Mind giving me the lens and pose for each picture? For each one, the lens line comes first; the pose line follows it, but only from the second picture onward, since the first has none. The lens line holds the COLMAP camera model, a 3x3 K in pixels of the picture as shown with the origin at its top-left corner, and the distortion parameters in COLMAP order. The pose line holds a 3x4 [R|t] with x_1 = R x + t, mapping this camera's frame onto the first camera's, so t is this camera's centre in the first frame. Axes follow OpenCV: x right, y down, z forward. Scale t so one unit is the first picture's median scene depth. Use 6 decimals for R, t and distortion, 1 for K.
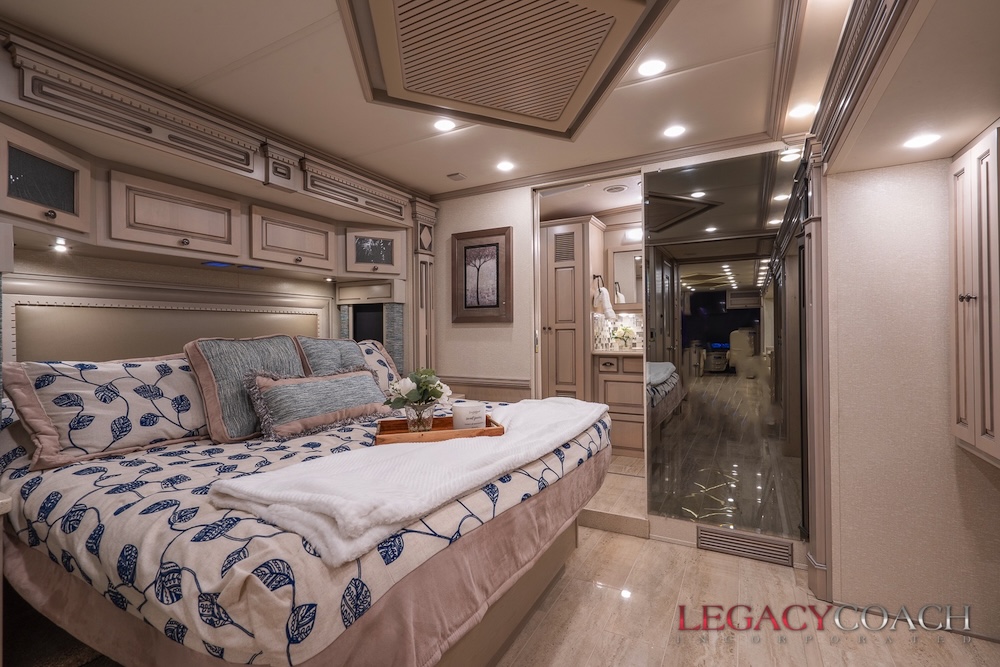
lens RADIAL K [[461.1, 0, 498.3], [0, 461.1, 336.3], [0, 0, 1]] dist [-0.001021, -0.000158]
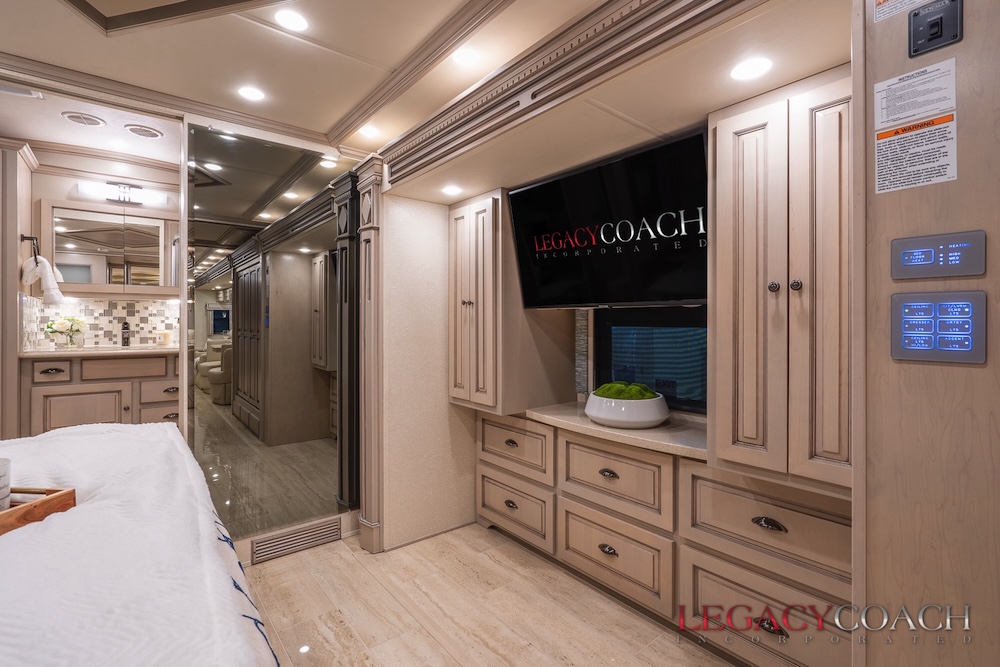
lens RADIAL K [[468.1, 0, 497.4], [0, 468.1, 326.8], [0, 0, 1]] dist [-0.000317, 0.000277]
pose [[0.377237, 0.000960, 0.926116, -0.250168], [0.003676, 0.999990, -0.002534, -0.000178], [-0.926110, 0.004361, 0.377229, 0.228151]]
